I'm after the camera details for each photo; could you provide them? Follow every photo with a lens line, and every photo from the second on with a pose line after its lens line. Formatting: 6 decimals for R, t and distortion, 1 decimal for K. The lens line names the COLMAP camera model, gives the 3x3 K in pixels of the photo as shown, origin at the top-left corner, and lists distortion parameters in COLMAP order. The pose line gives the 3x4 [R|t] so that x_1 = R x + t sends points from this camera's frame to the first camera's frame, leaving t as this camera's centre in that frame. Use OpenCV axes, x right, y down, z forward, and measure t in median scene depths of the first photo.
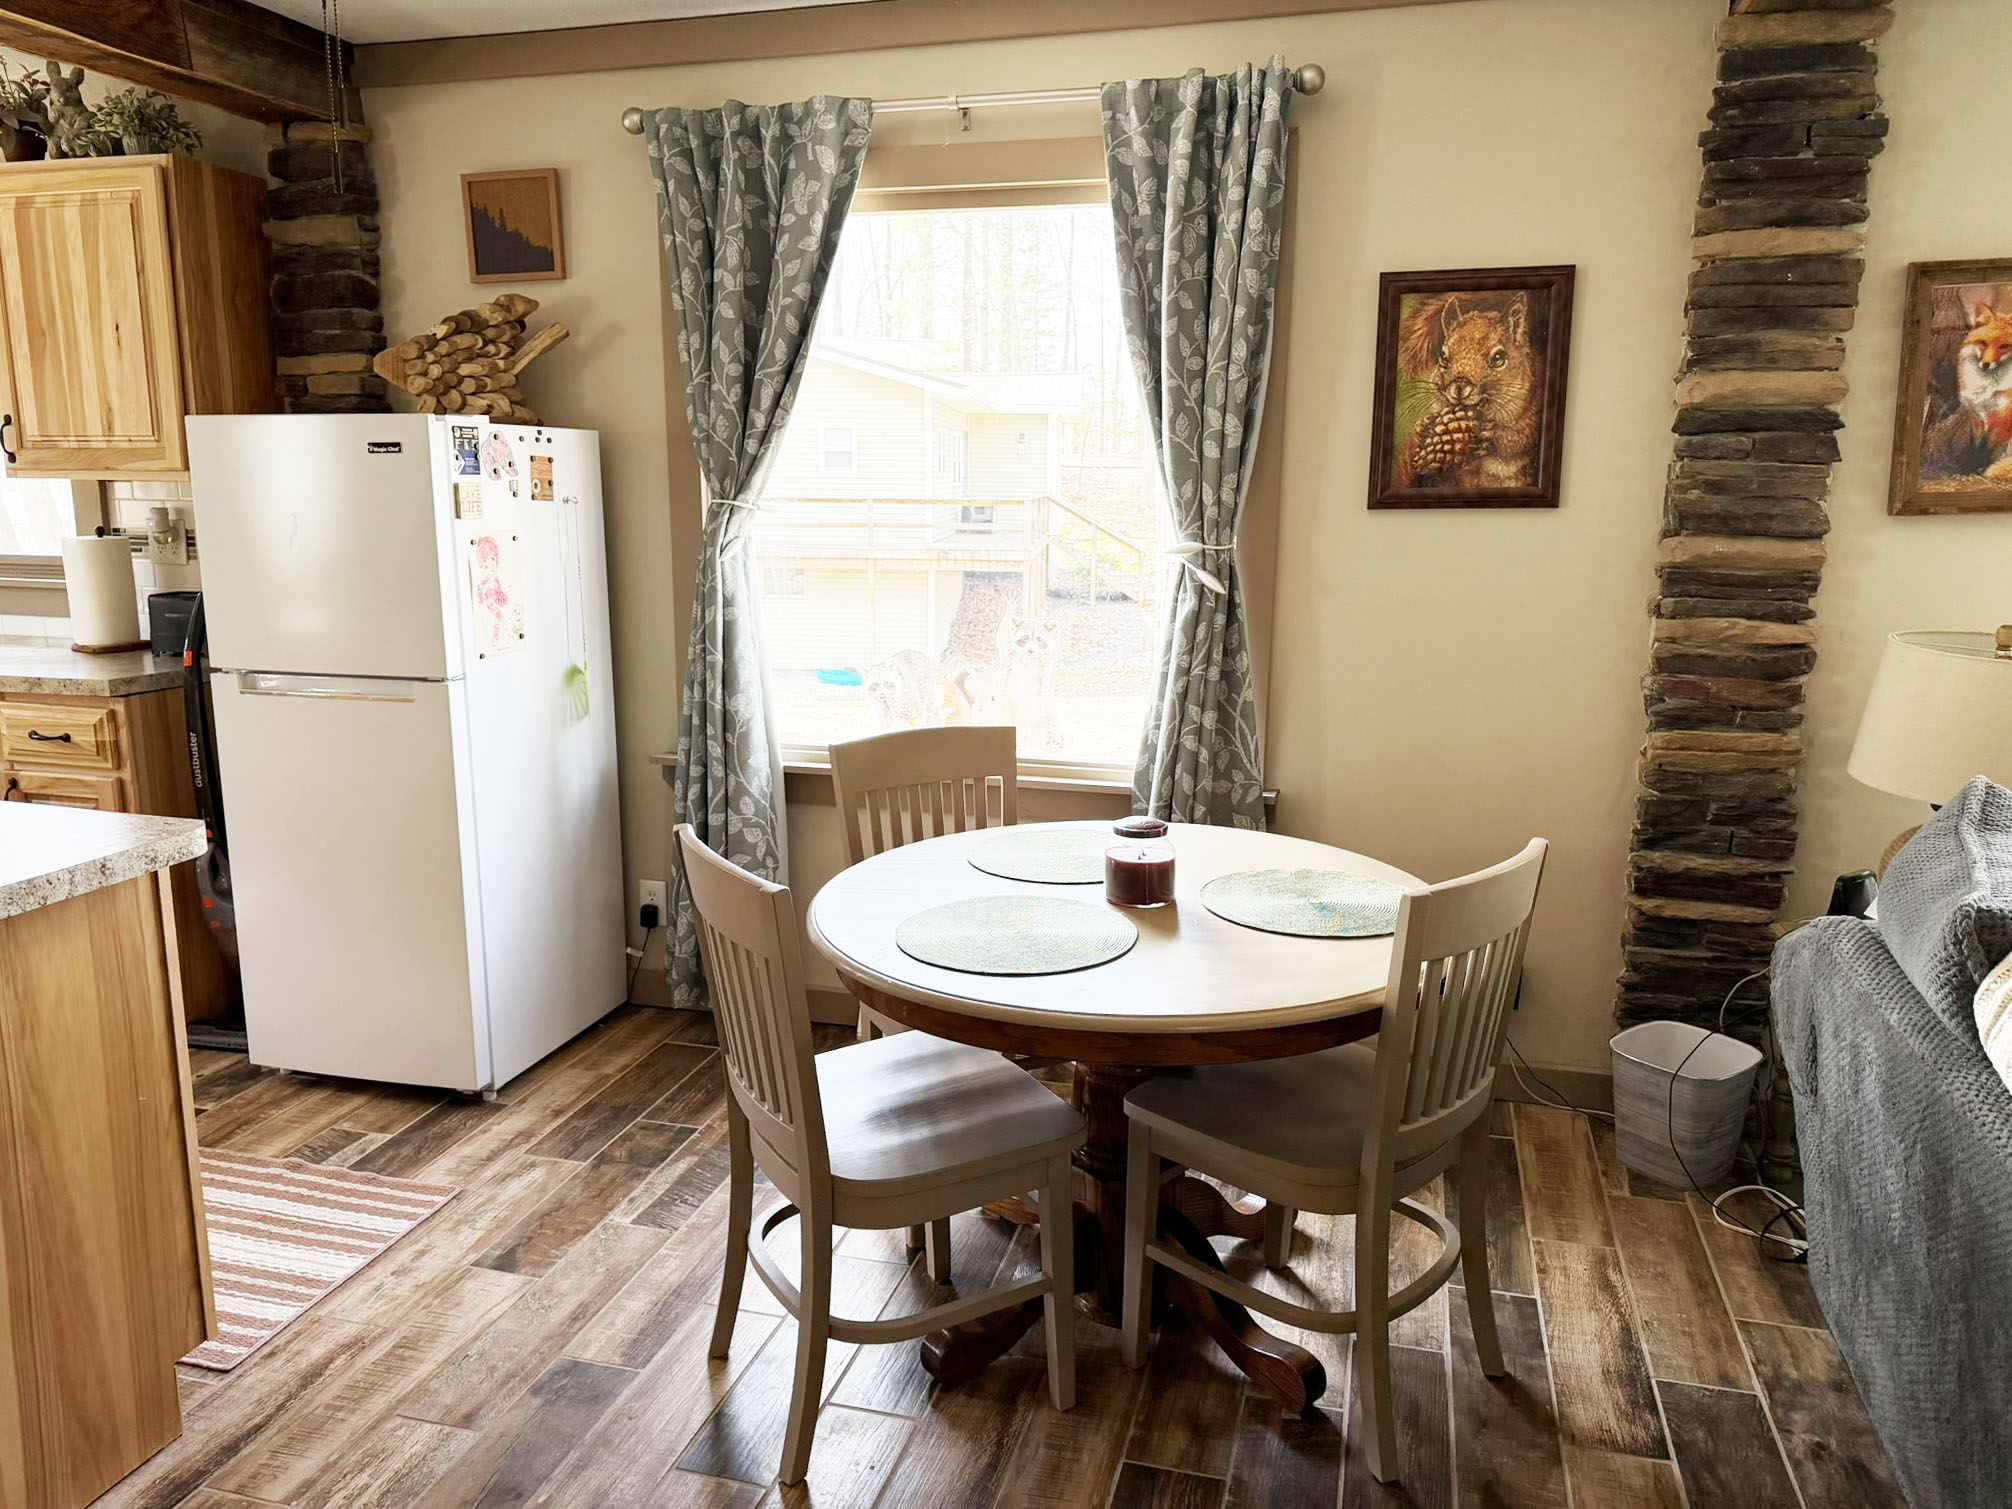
lens RADIAL K [[1472.3, 0, 1014.3], [0, 1472.3, 752.1], [0, 0, 1]] dist [0.022892, -0.018153]
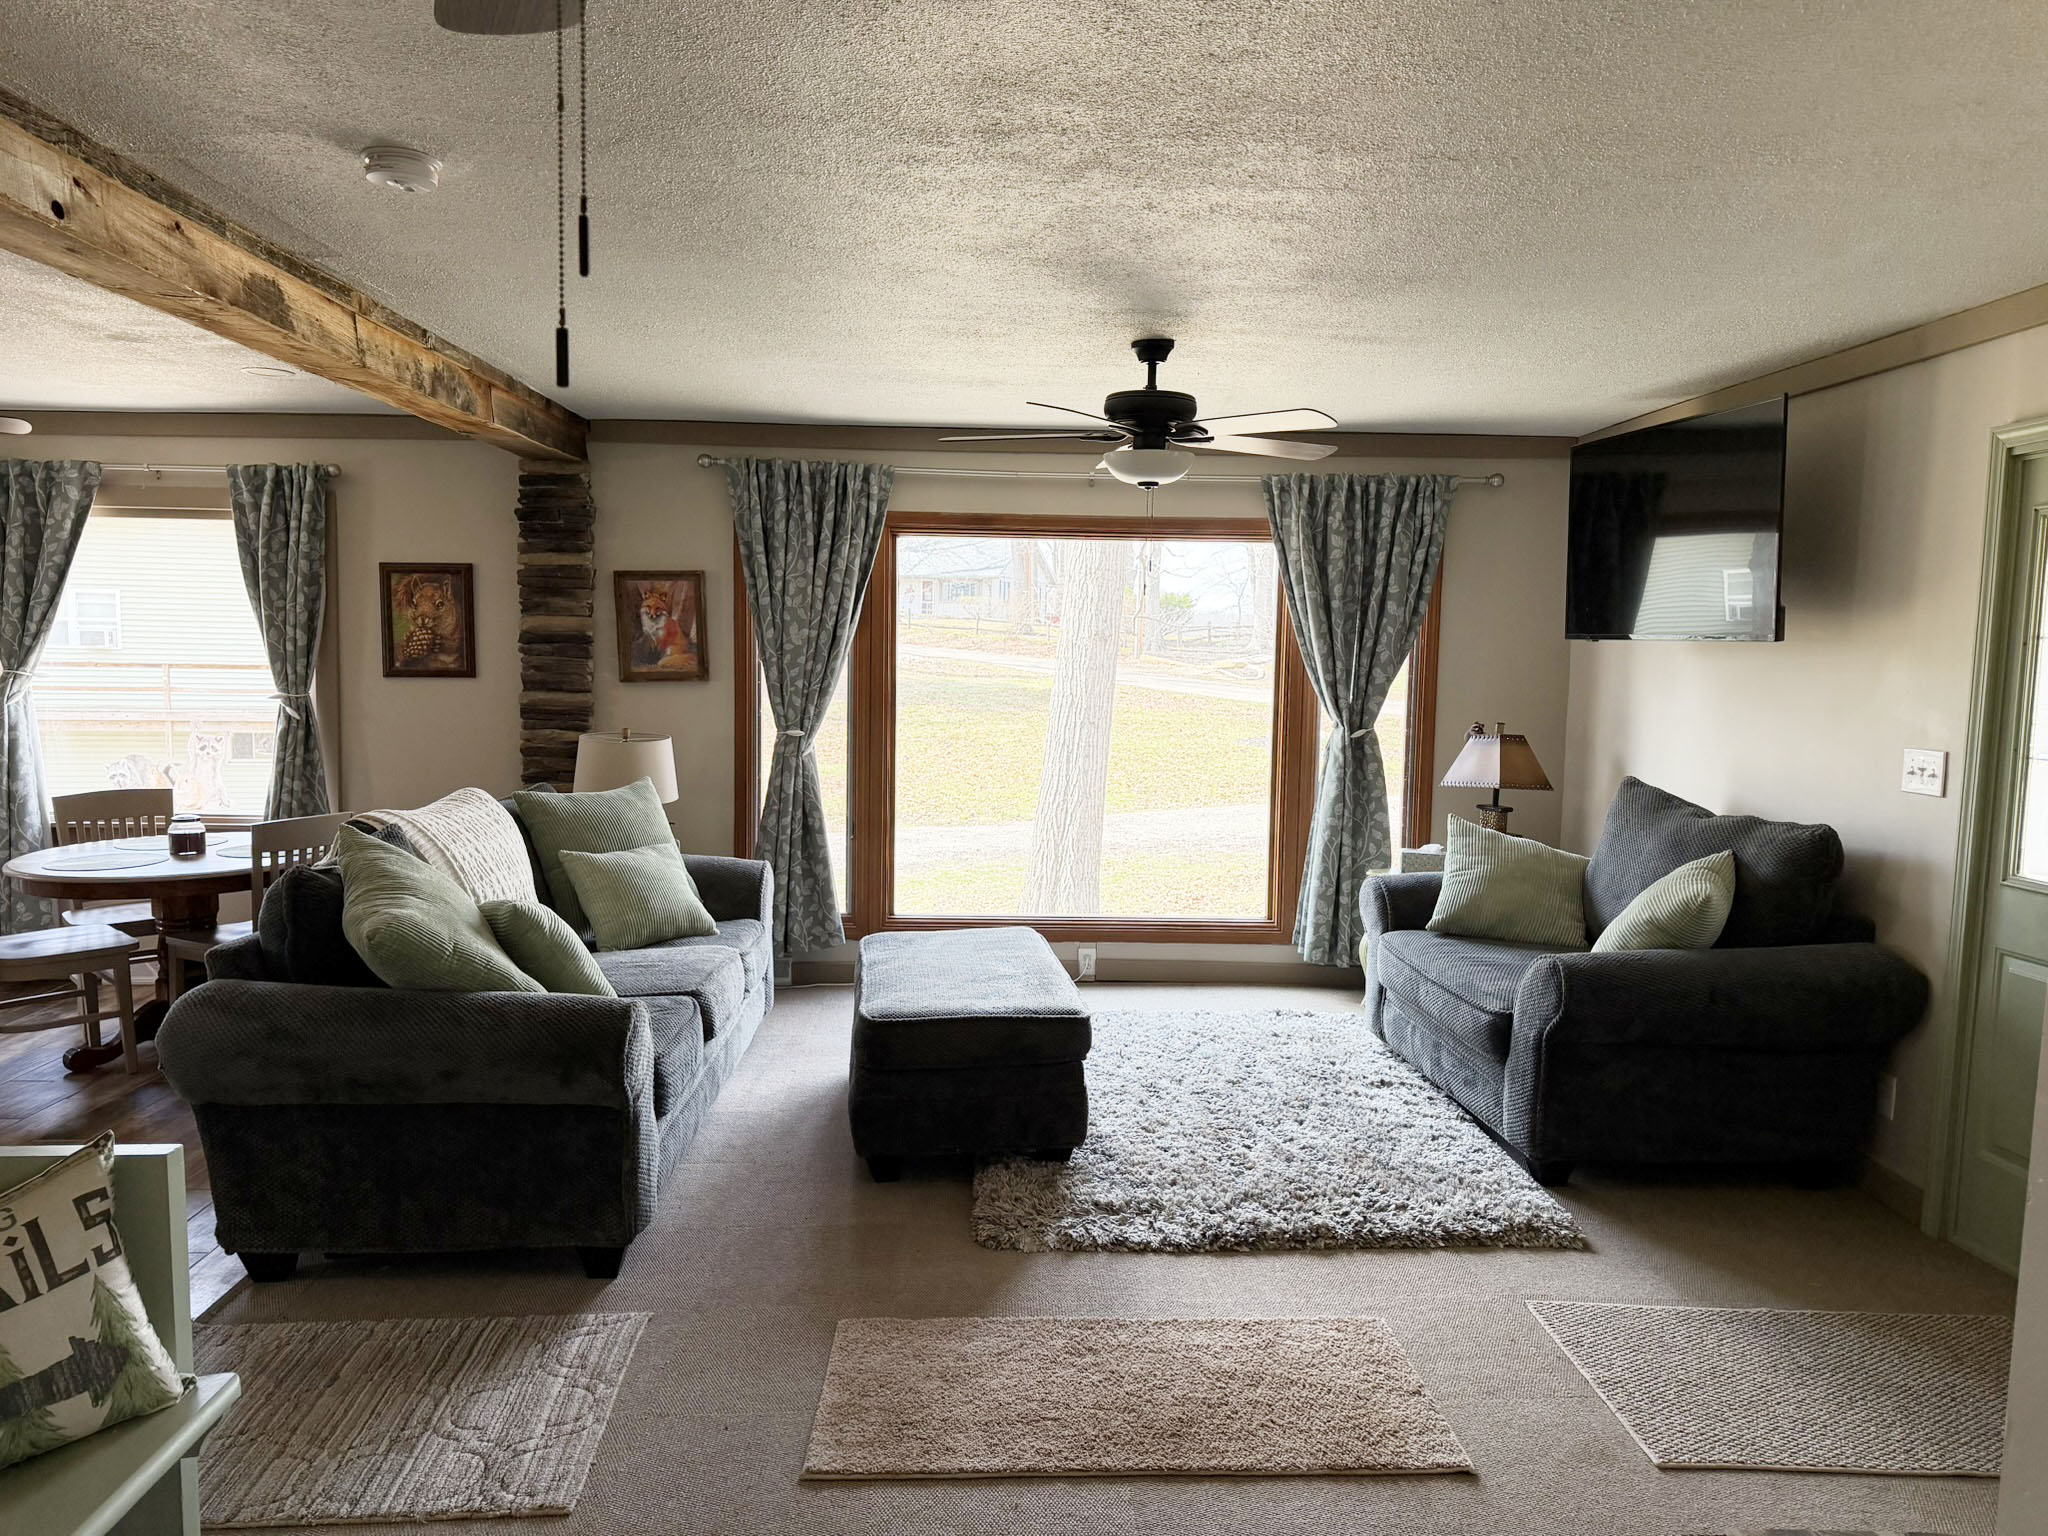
lens RADIAL K [[1458.7, 0, 1019.5], [0, 1458.7, 768.1], [0, 0, 1]] dist [0.032338, -0.025018]
pose [[0.955688, -0.011622, 0.294151, 0.470107], [0.045471, 0.993056, -0.108498, 0.205494], [-0.290848, 0.117065, 0.949581, -1.088929]]
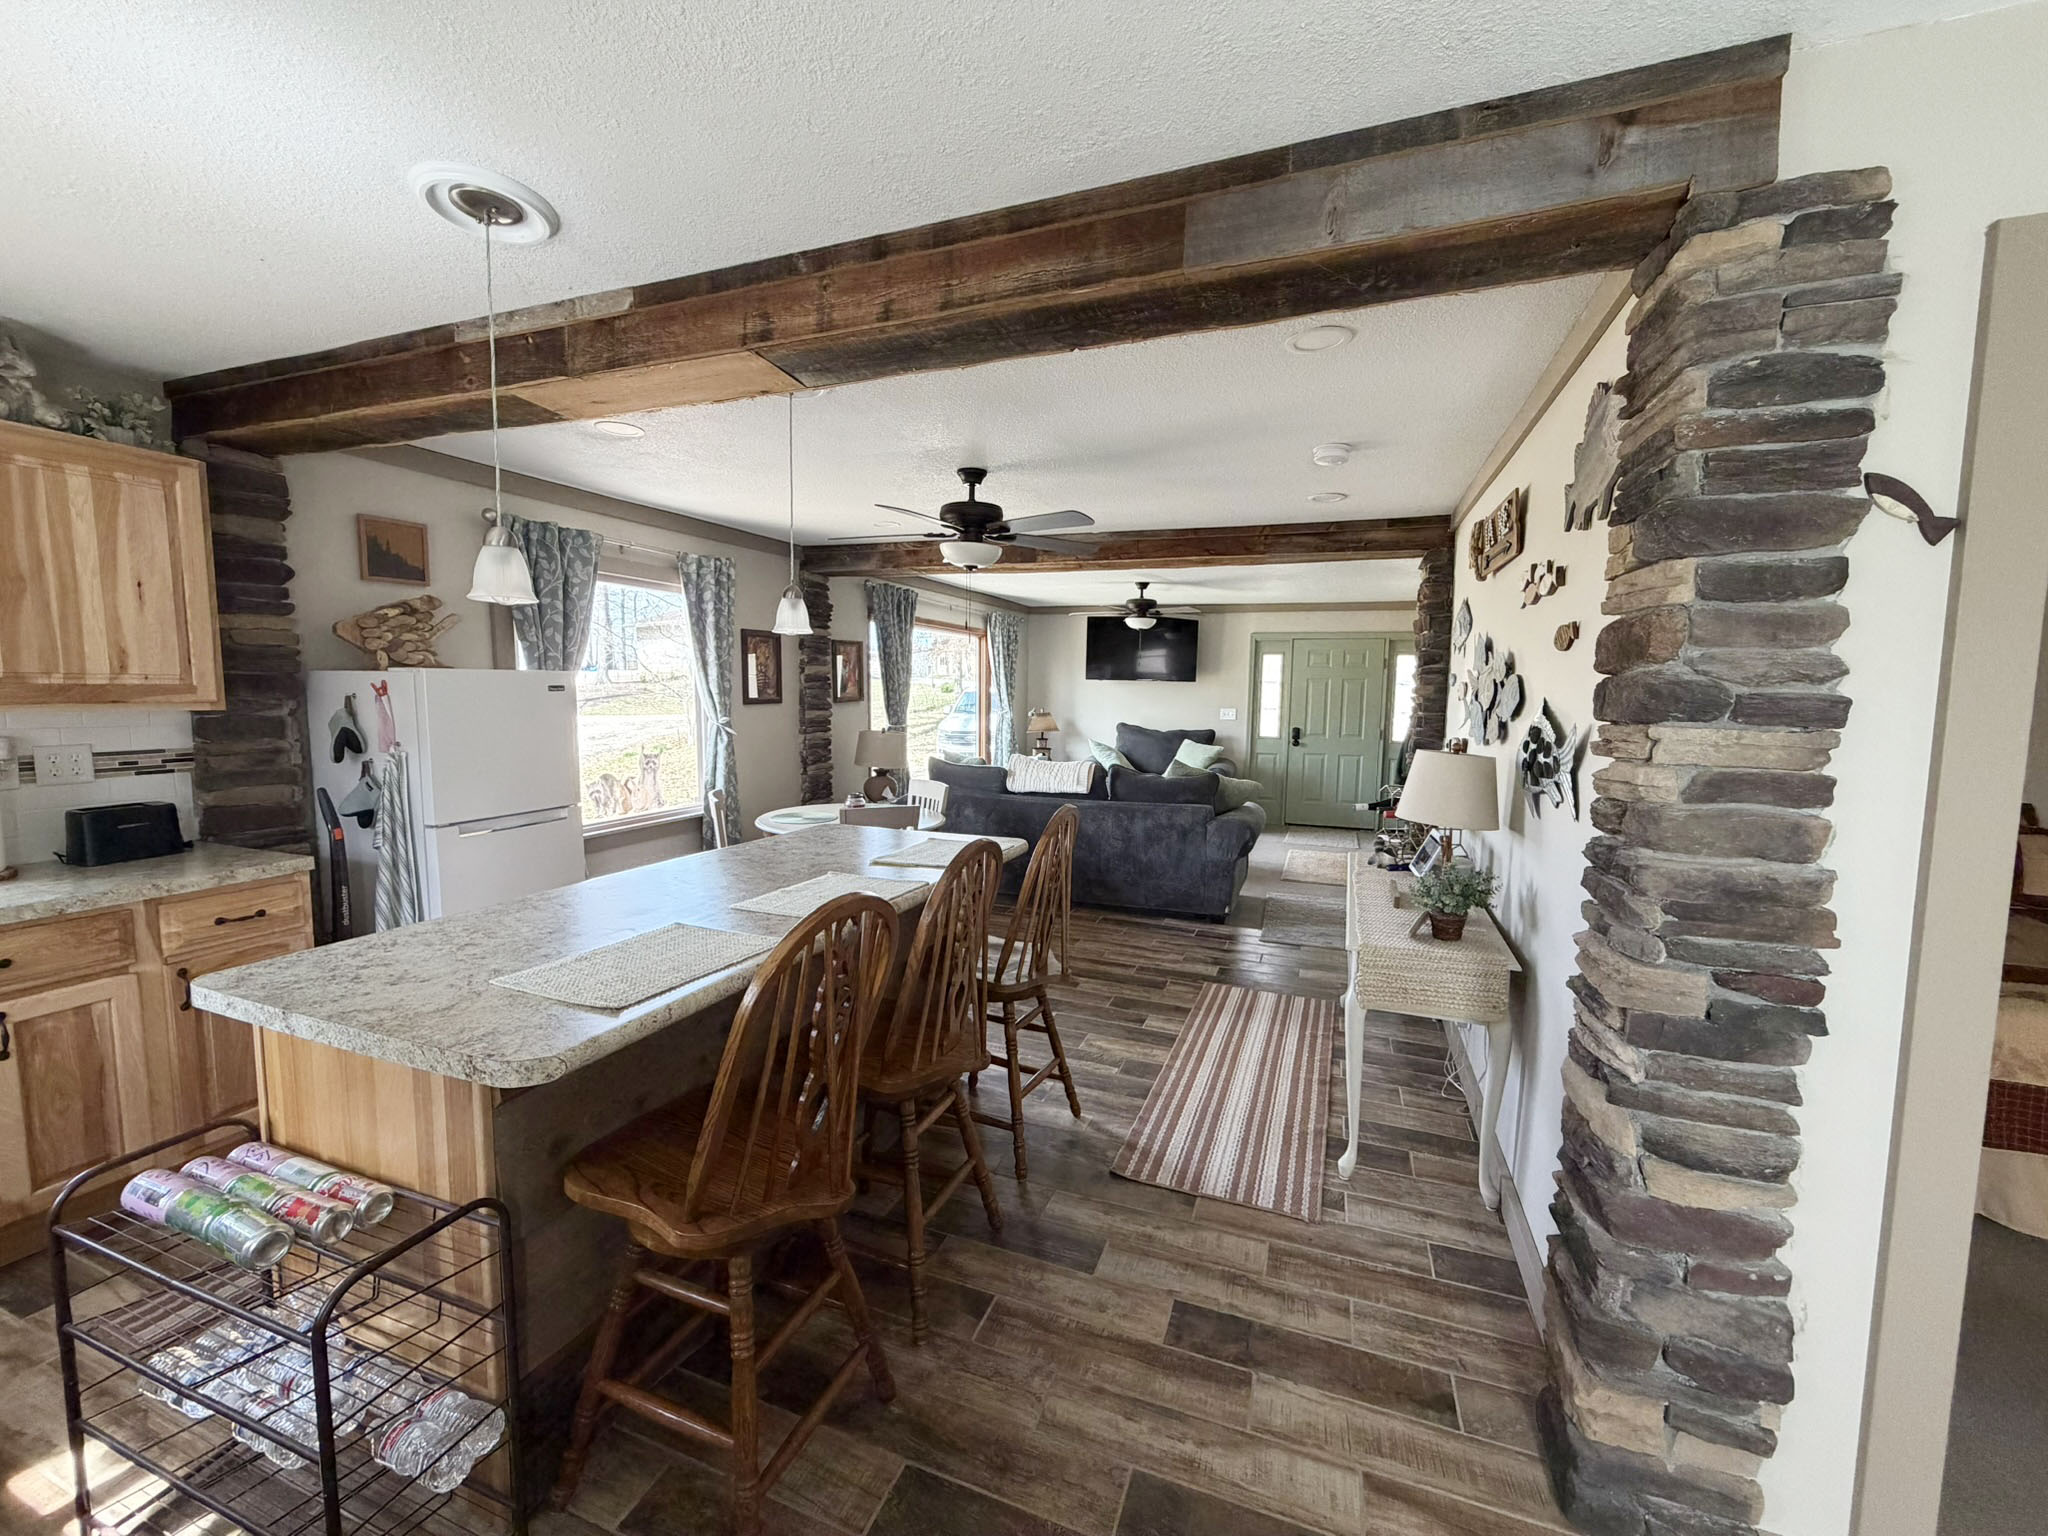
lens RADIAL K [[830.5, 0, 1022.0], [0, 830.5, 763.9], [0, 0, 1]] dist [-0.000633, -0.000021]
pose [[0.086670, -0.096143, 0.991587, -1.383086], [0.180888, 0.980306, 0.079238, -0.078128], [-0.979677, 0.172499, 0.102354, 0.292902]]
